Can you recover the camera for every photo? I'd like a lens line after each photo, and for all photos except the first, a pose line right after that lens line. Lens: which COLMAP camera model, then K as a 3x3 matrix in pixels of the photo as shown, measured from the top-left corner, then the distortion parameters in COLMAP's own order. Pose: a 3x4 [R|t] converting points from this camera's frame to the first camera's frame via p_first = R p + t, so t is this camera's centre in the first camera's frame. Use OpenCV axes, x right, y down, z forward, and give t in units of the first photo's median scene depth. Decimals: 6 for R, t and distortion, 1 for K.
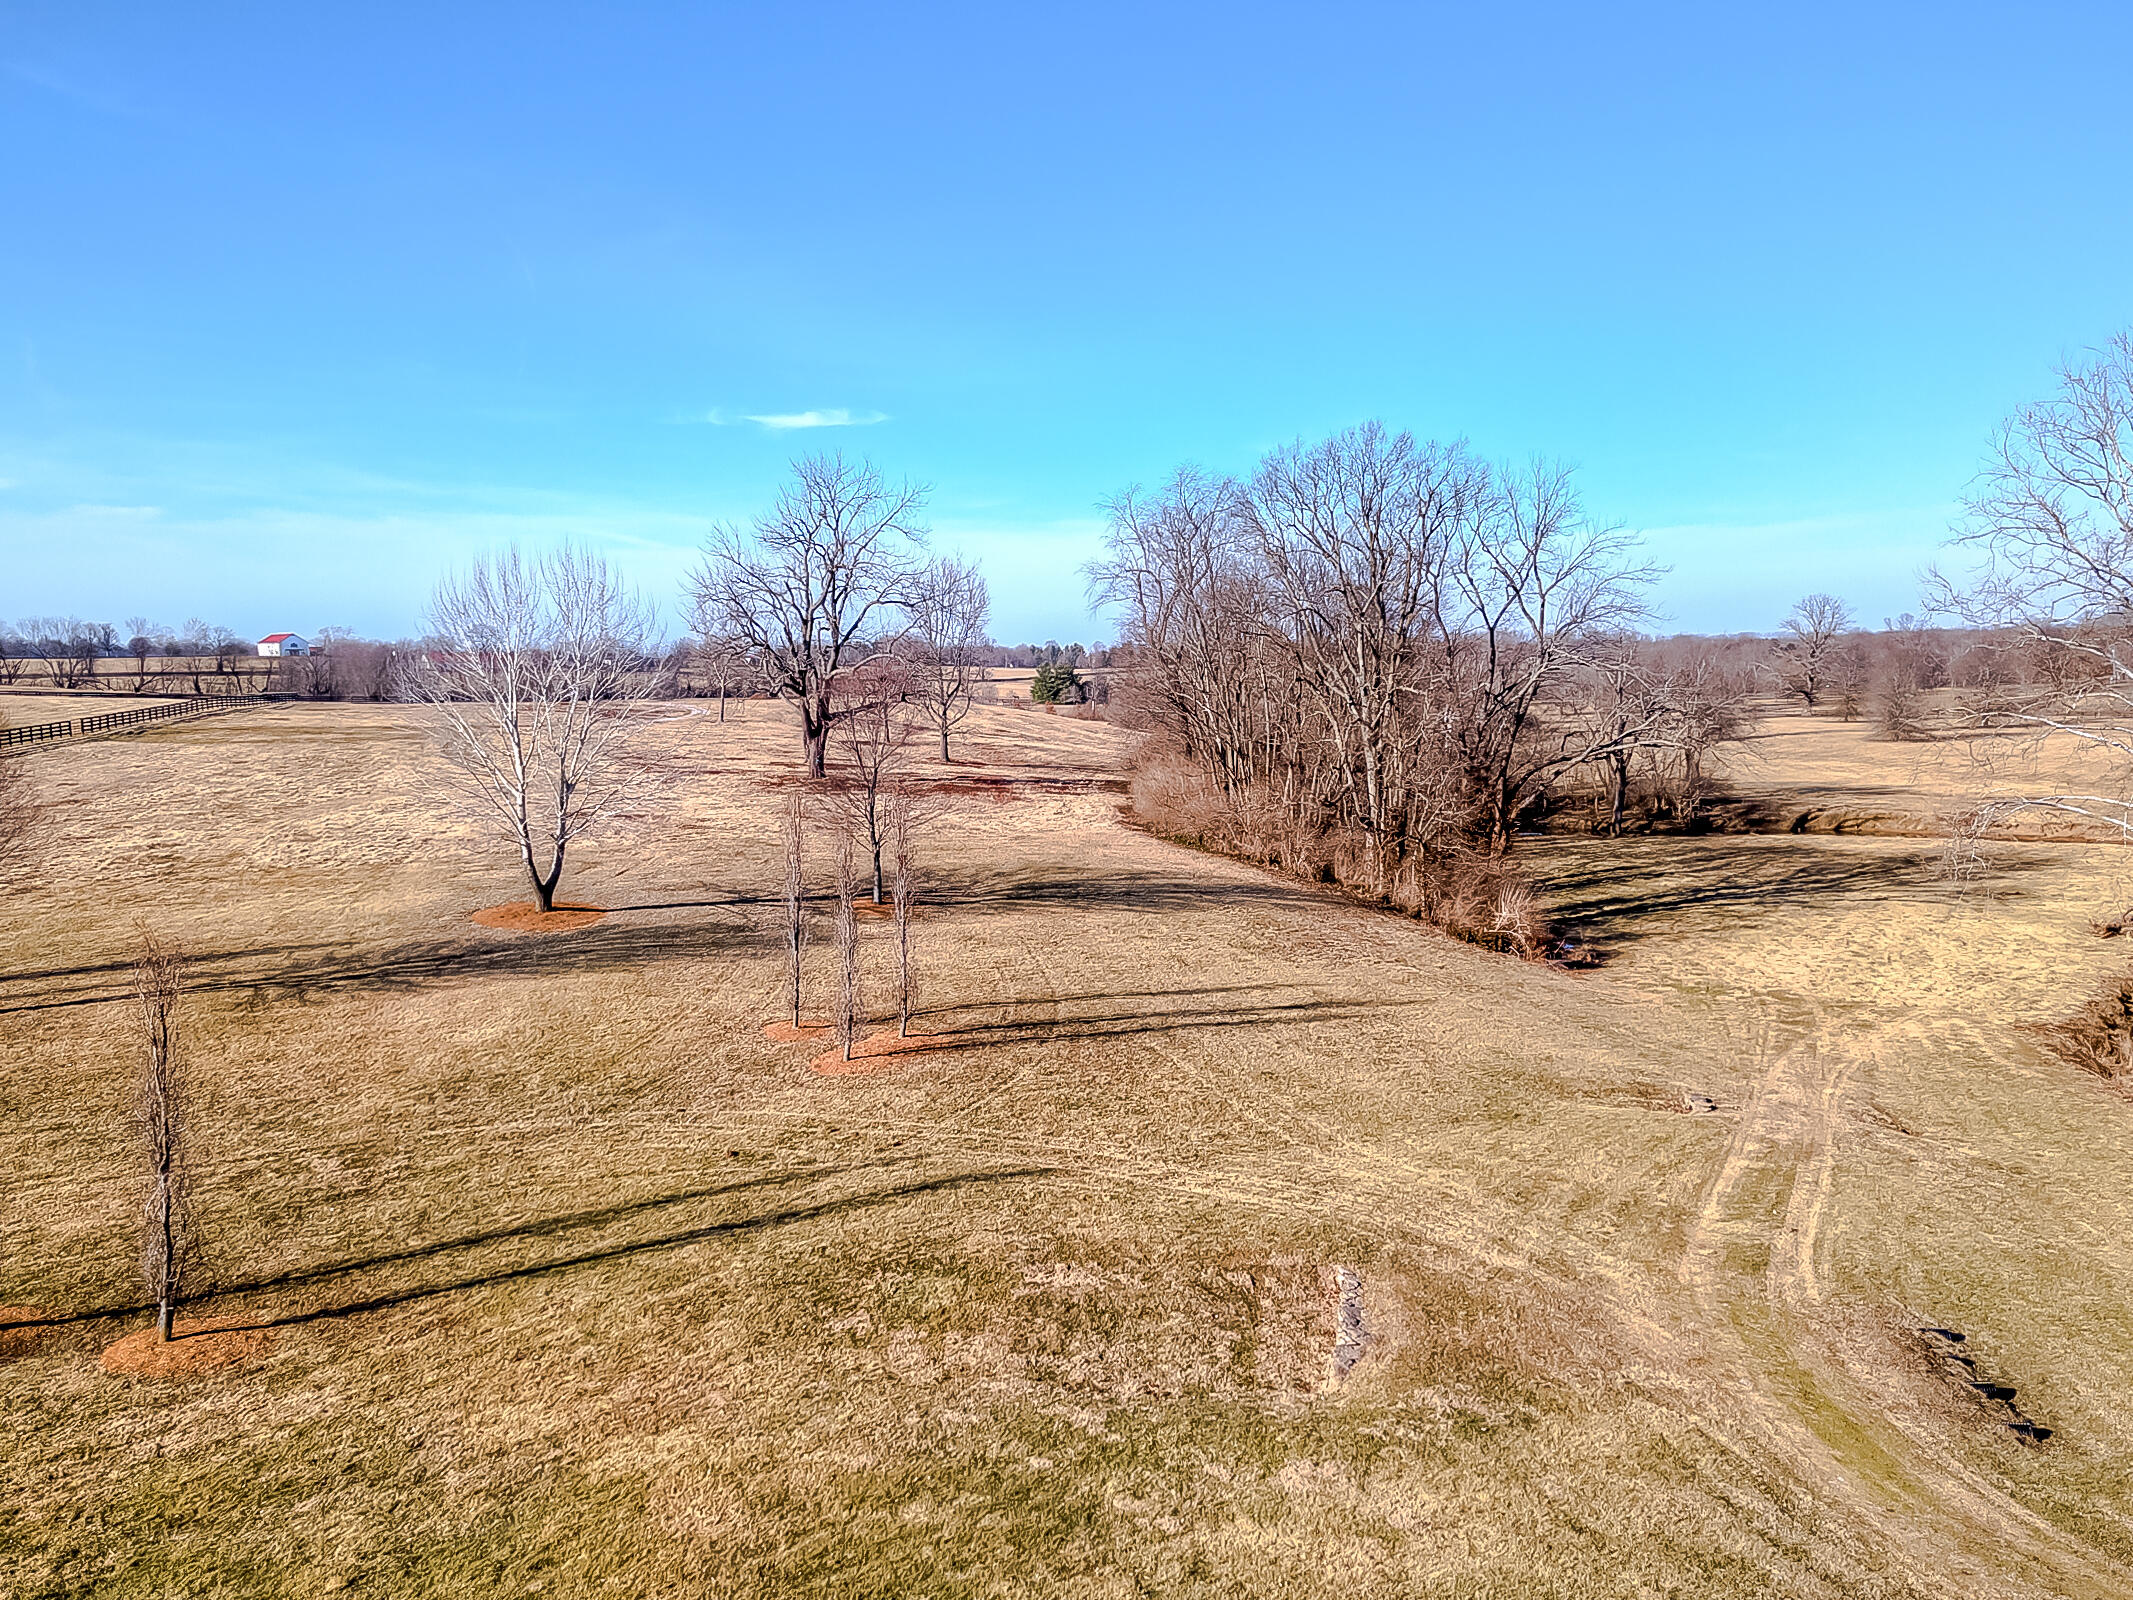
lens RADIAL K [[1558.4, 0, 1072.8], [0, 1558.4, 817.9], [0, 0, 1]] dist [0.160714, -0.045269]
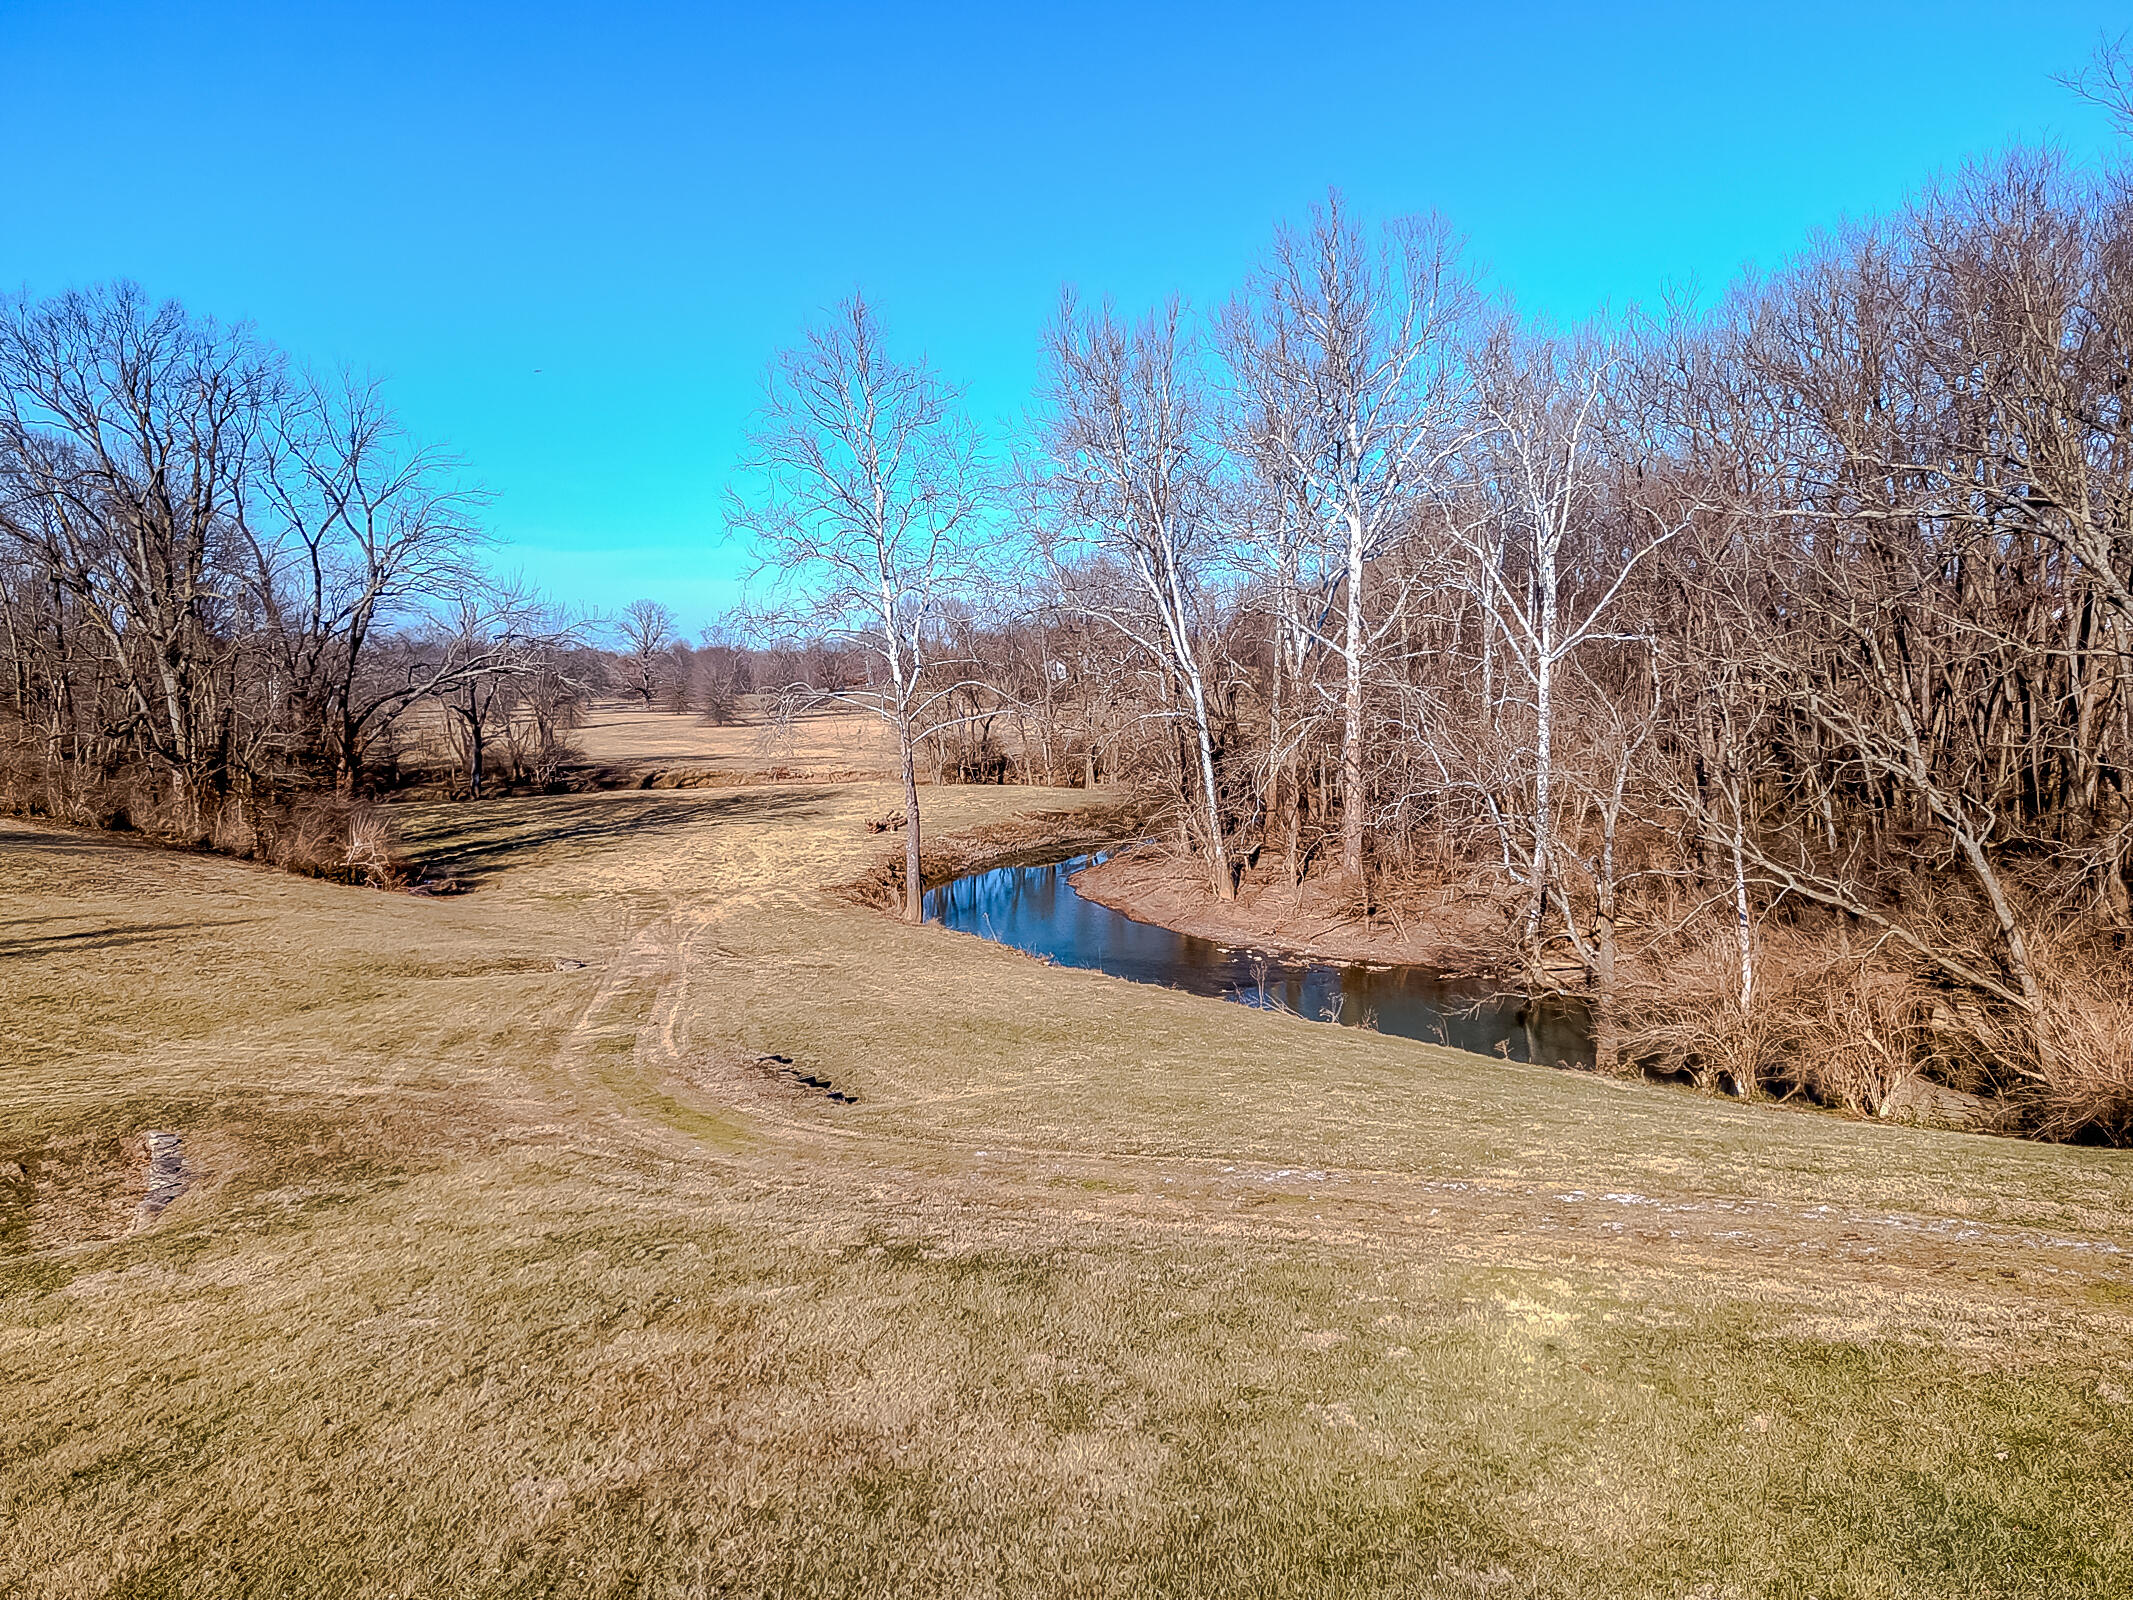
lens RADIAL K [[1558.4, 0, 1065.1], [0, 1558.4, 825.1], [0, 0, 1]] dist [0.160714, -0.045269]
pose [[0.773428, -0.065208, 0.630521, 0.003165], [0.069143, 0.997438, 0.018341, 0.060586], [-0.630102, 0.029411, 0.775956, 0.009759]]
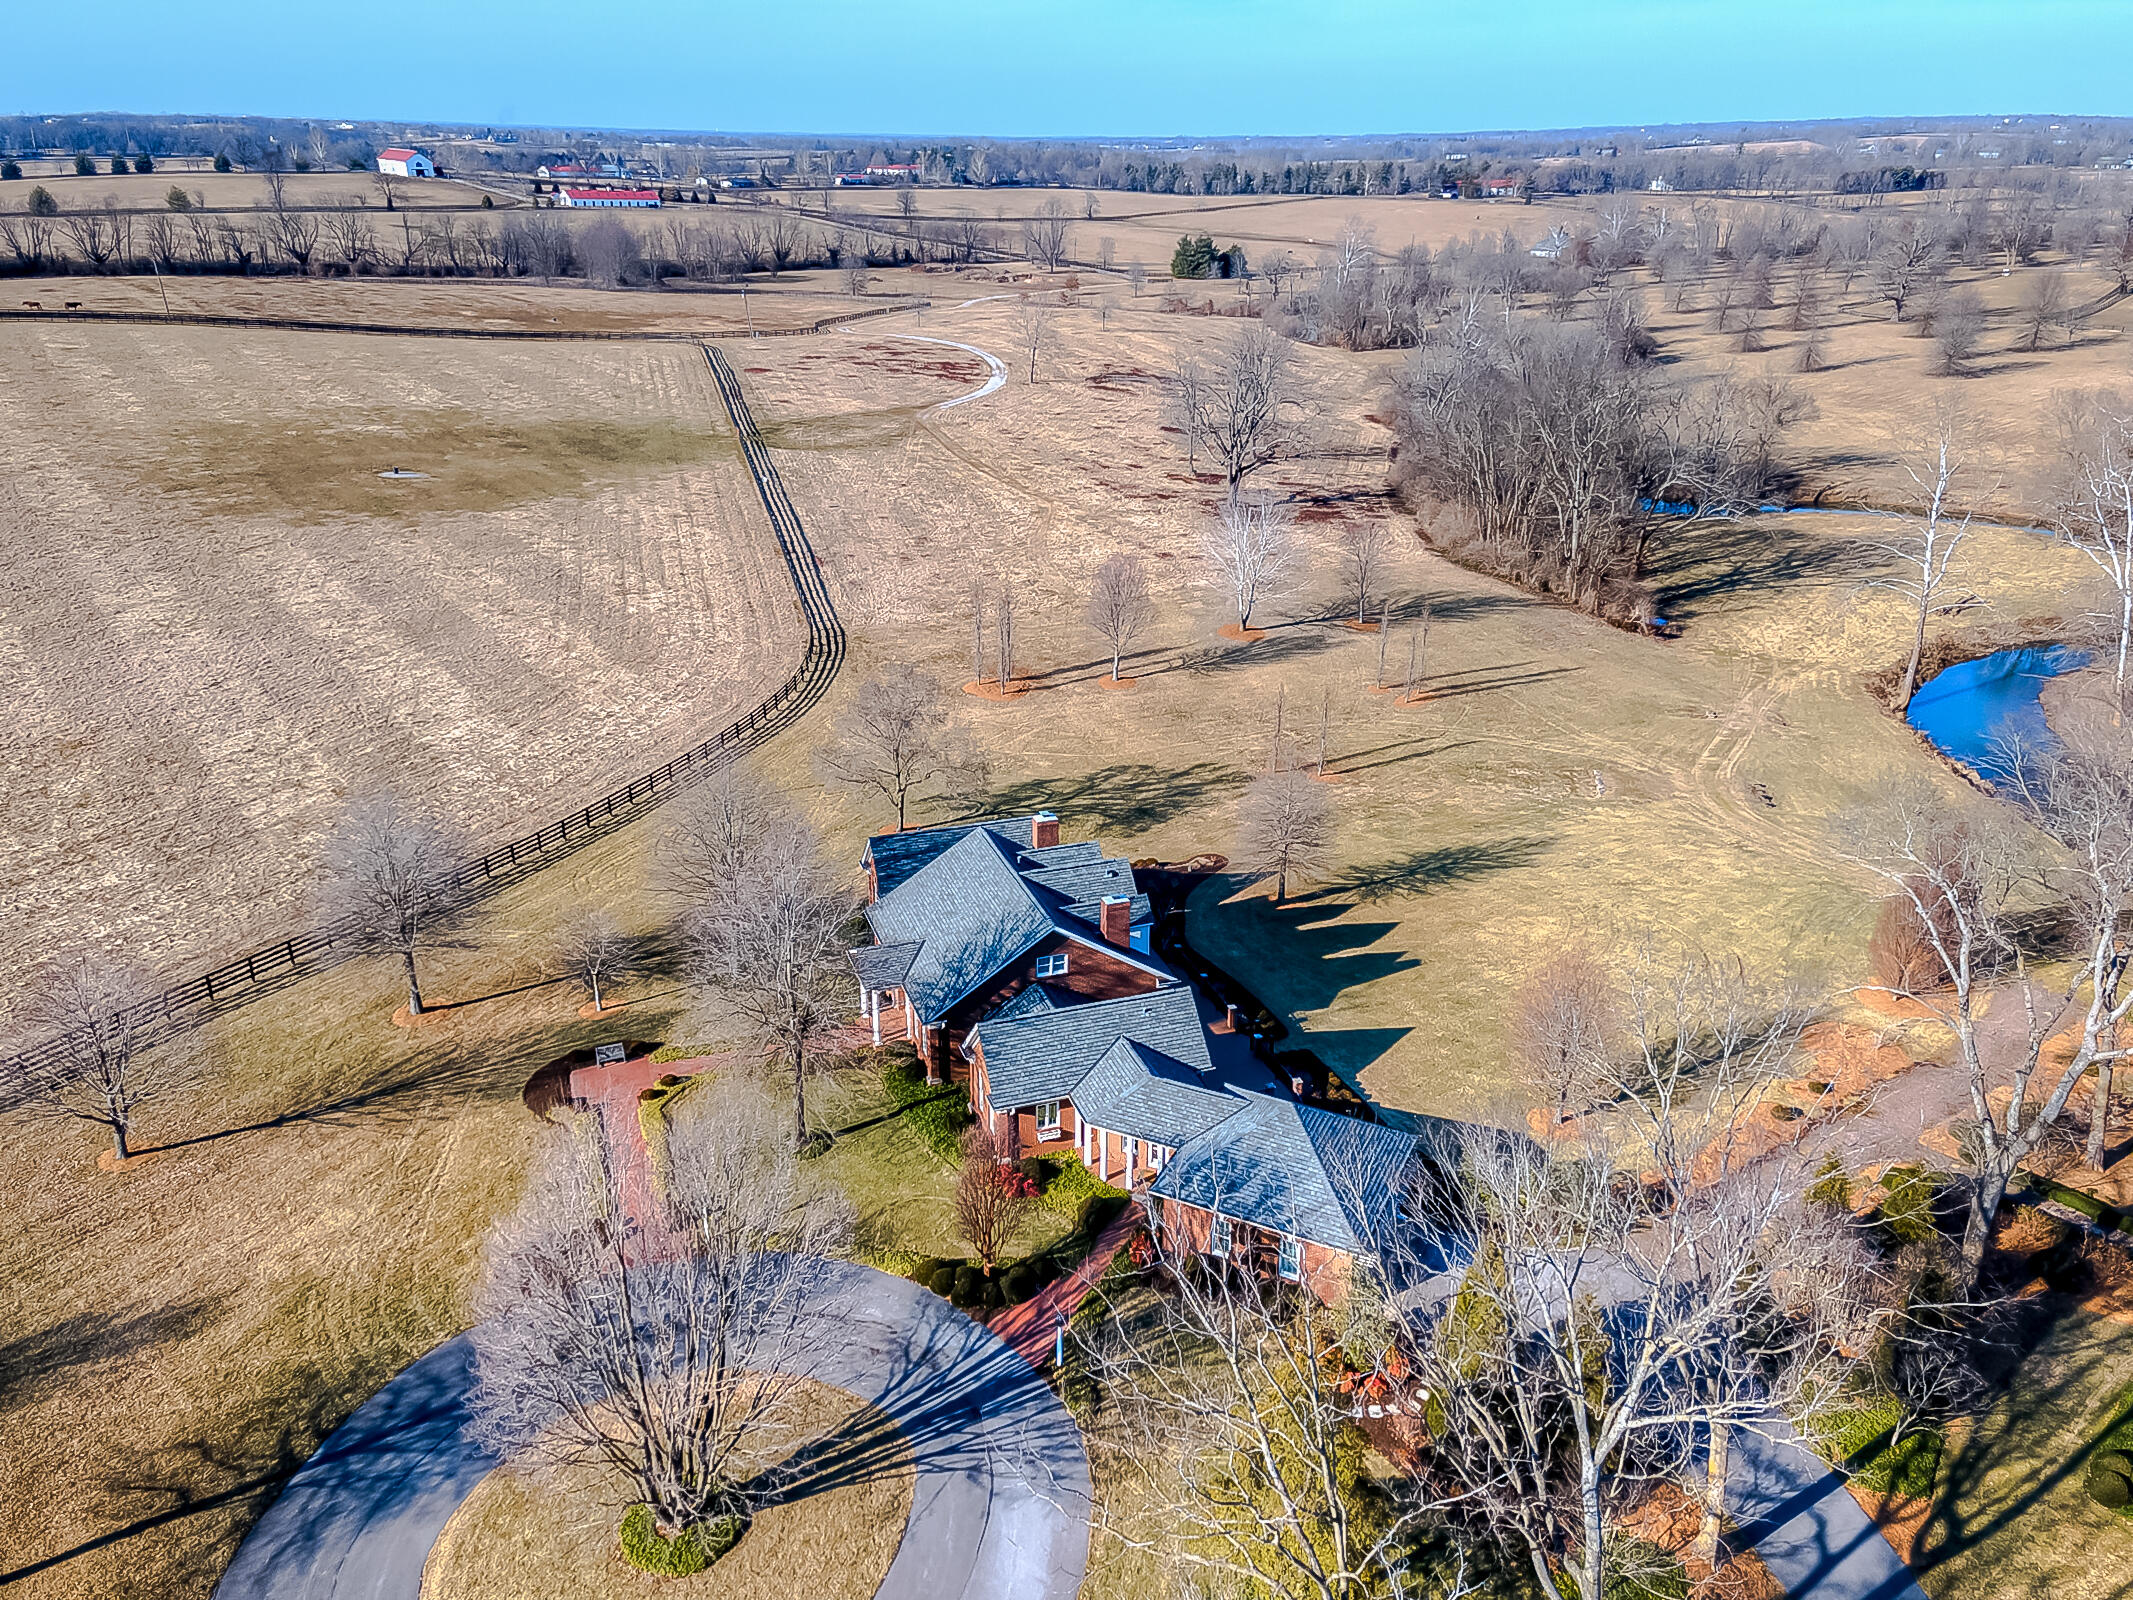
lens RADIAL K [[1558.4, 0, 1066.1], [0, 1558.4, 813.8], [0, 0, 1]] dist [0.160714, -0.045269]
pose [[0.999198, 0.021093, -0.034049, -0.393210], [-0.010275, 0.956637, 0.291102, -0.284828], [0.038713, -0.290519, 0.956086, -1.091697]]
